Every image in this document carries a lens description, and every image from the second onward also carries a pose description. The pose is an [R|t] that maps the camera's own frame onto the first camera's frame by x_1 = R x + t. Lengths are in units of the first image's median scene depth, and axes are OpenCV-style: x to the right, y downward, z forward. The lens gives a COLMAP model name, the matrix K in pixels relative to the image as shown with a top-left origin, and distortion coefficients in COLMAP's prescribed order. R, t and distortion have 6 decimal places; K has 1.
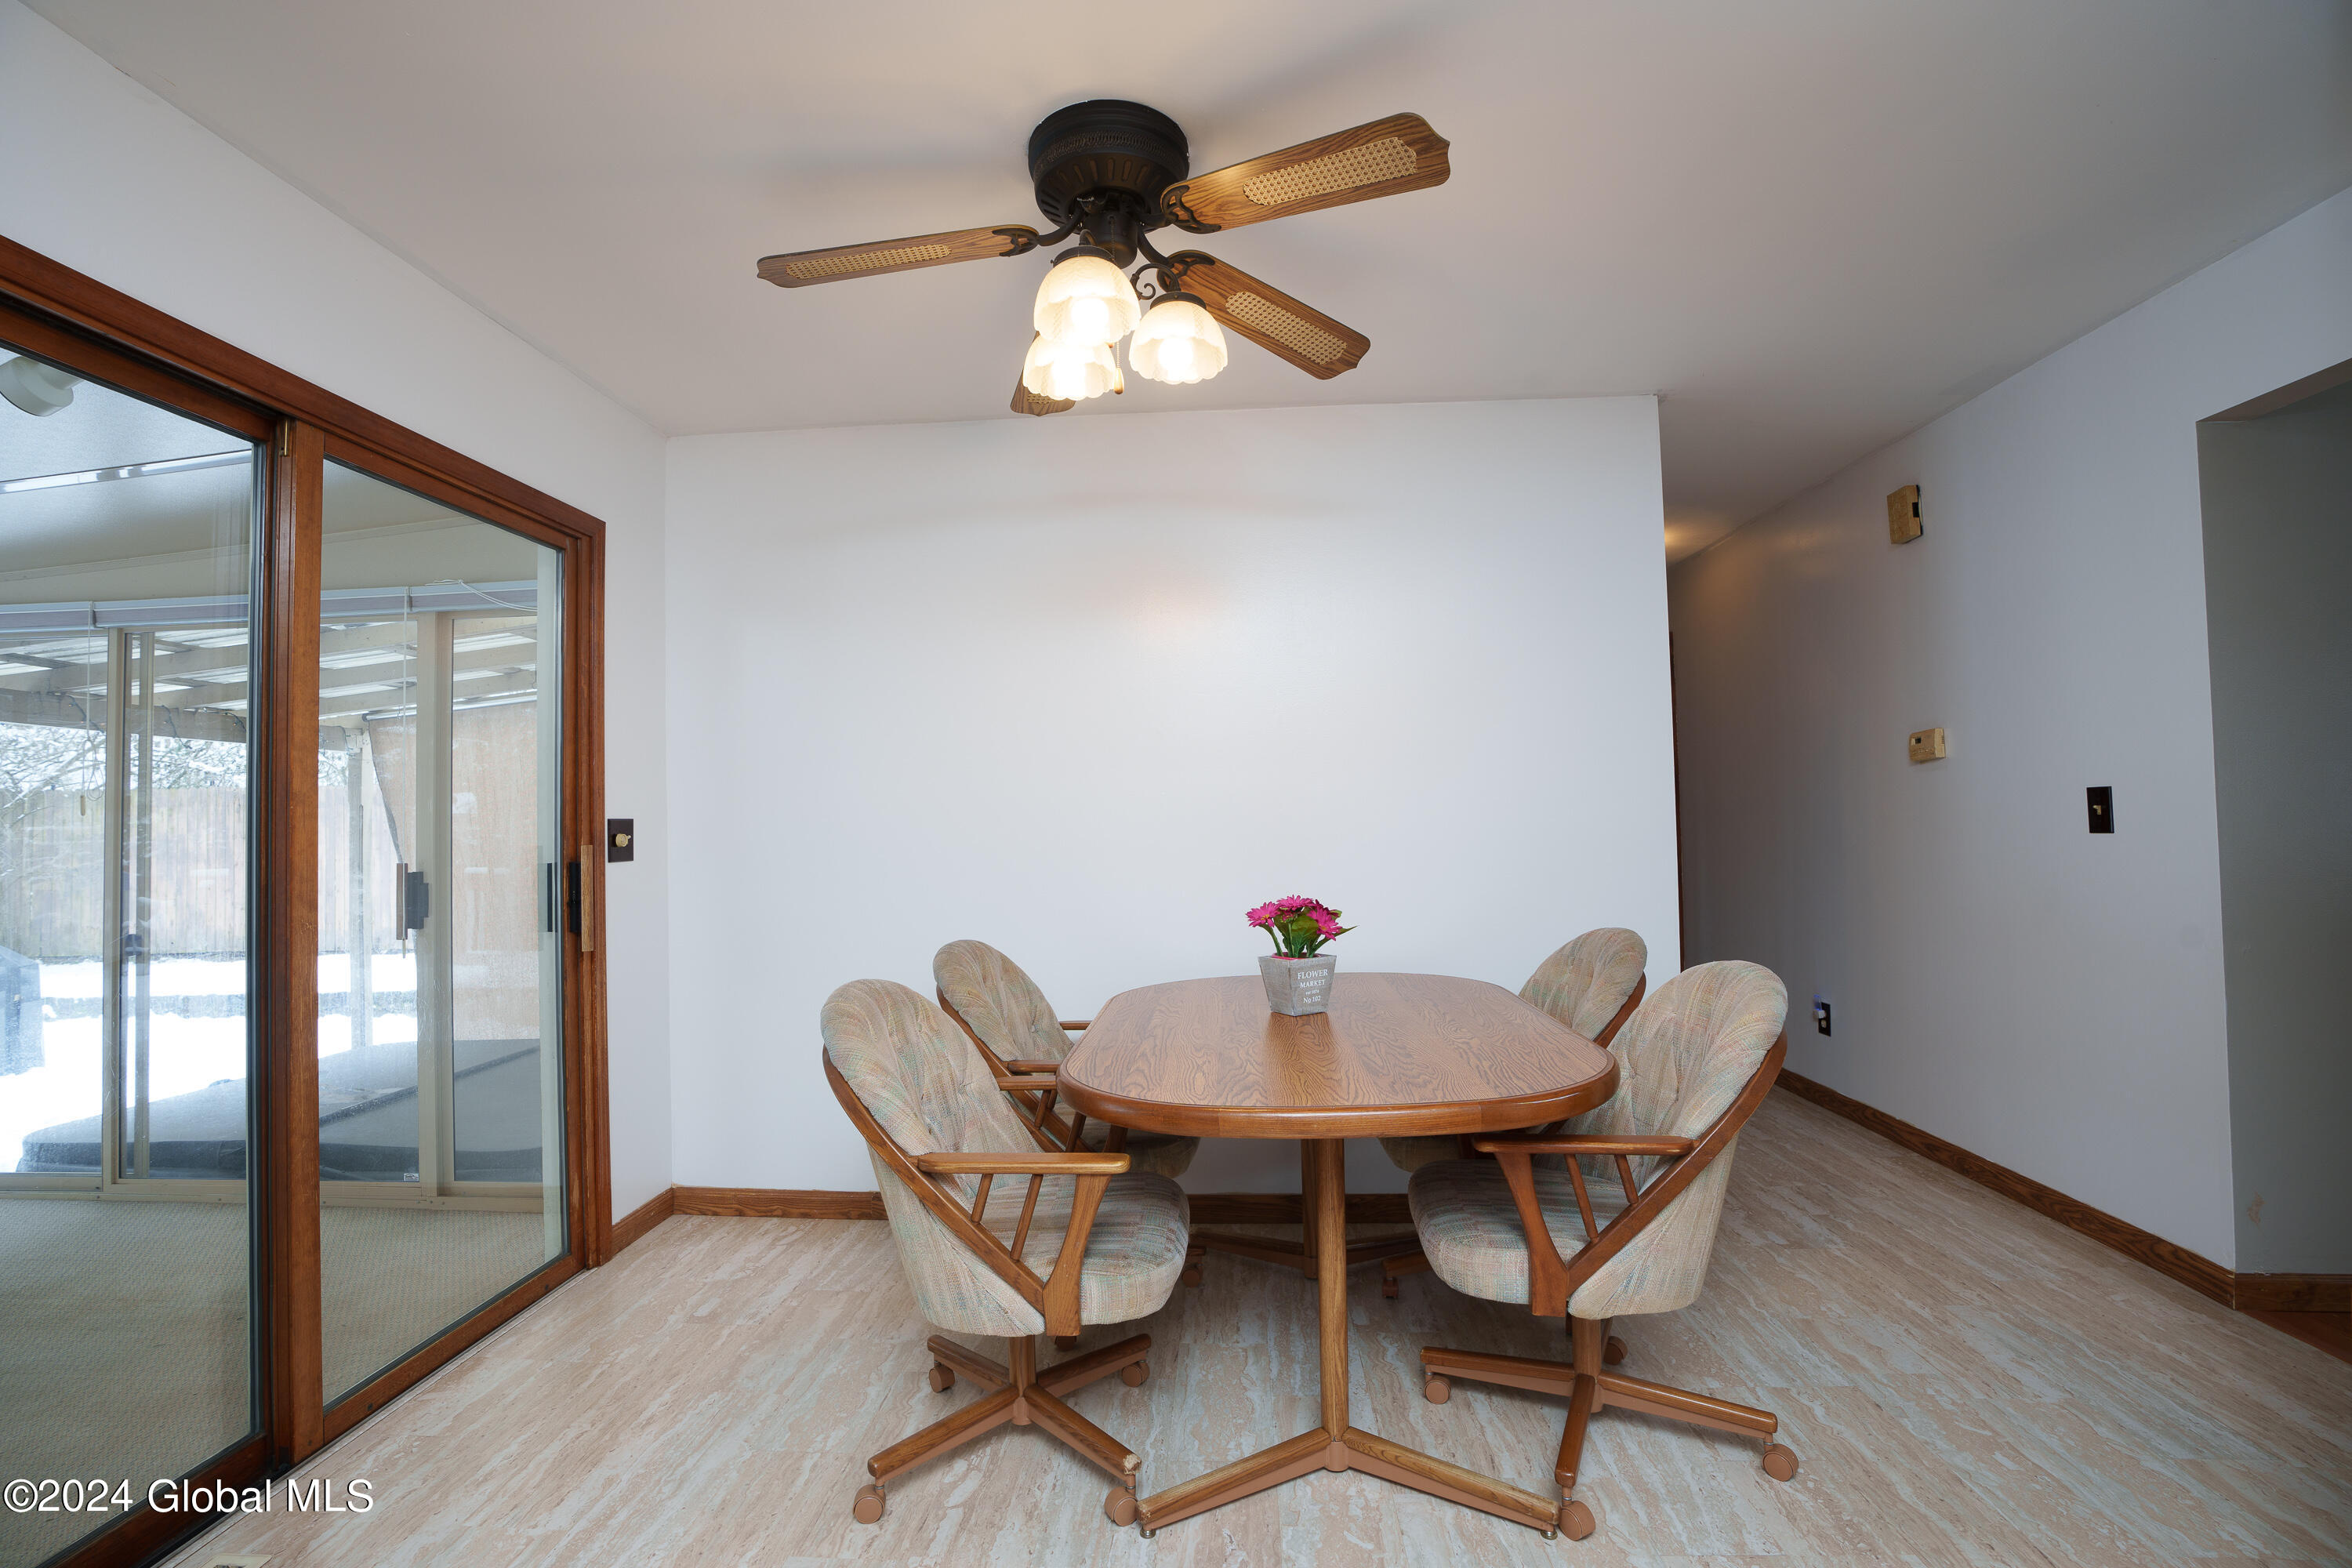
lens RADIAL K [[1081.3, 0, 1176.0], [0, 1081.3, 784.0], [0, 0, 1]] dist [-0.072183, 0.032177]
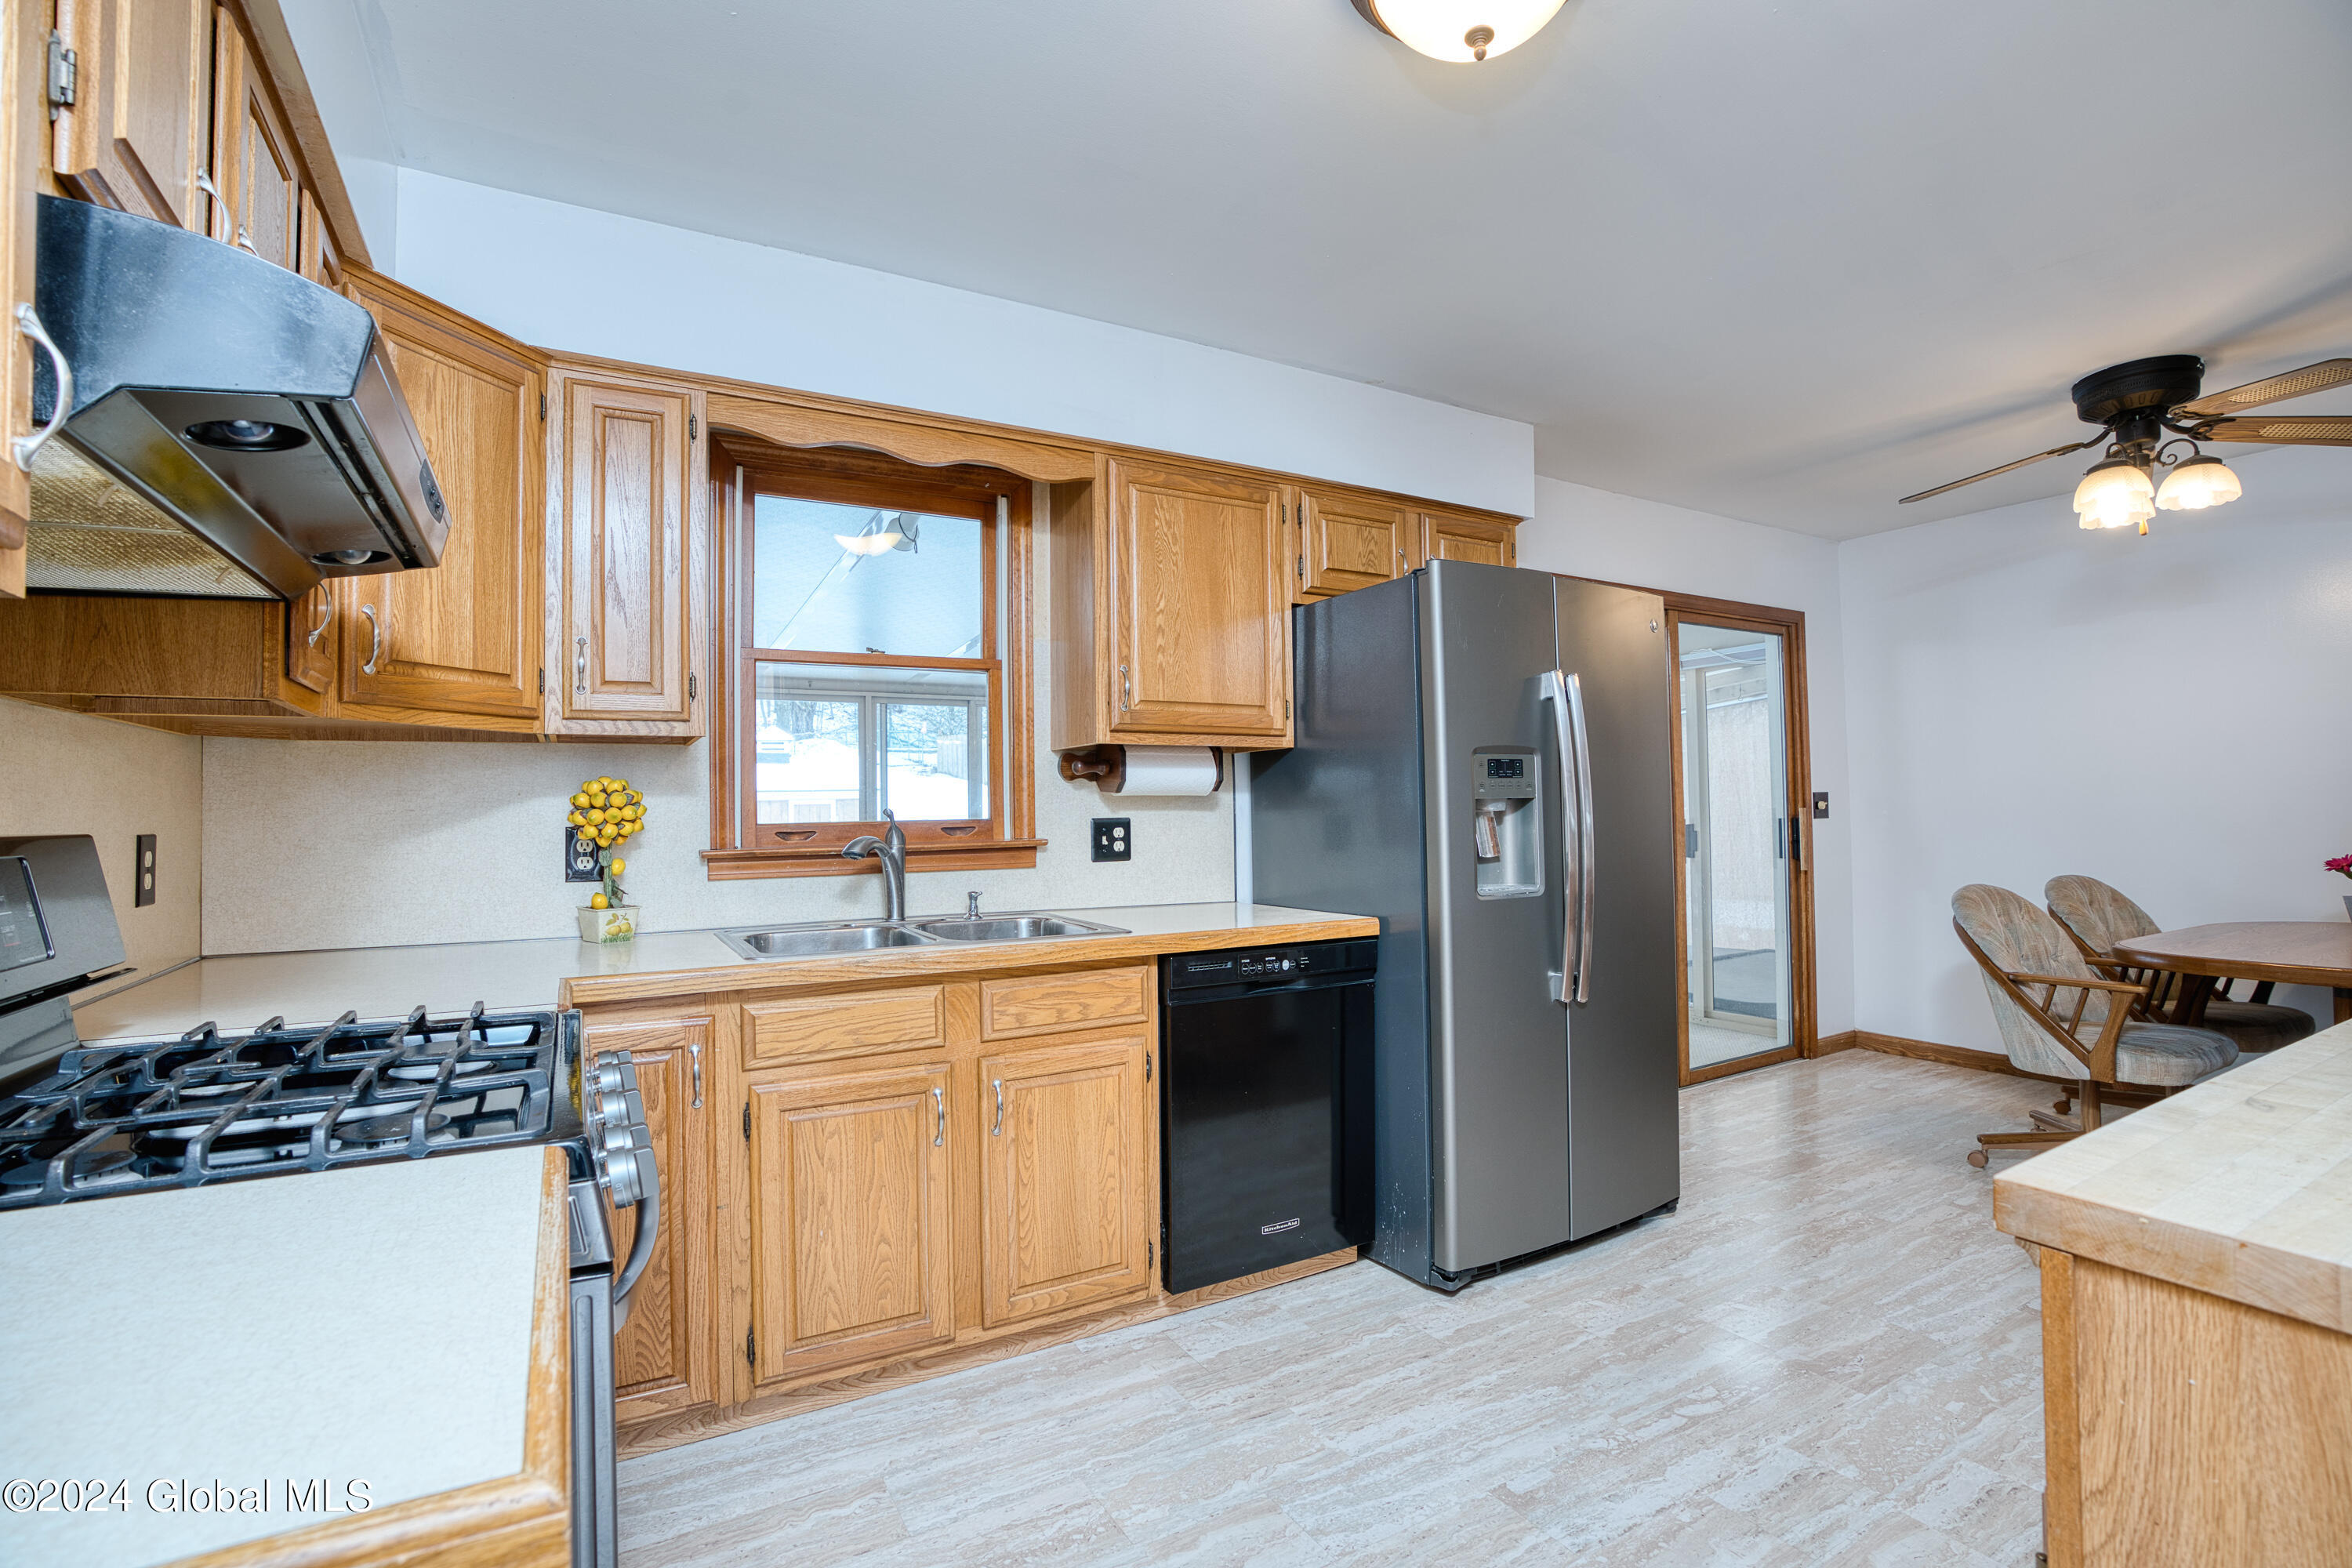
lens RADIAL K [[1081.3, 0, 1176.0], [0, 1081.3, 784.0], [0, 0, 1]] dist [-0.072183, 0.032177]
pose [[0.547459, -0.008738, -0.836787, 0.312055], [0.030892, 0.999475, 0.009773, -0.027690], [0.836262, -0.031200, 0.547441, -0.763296]]
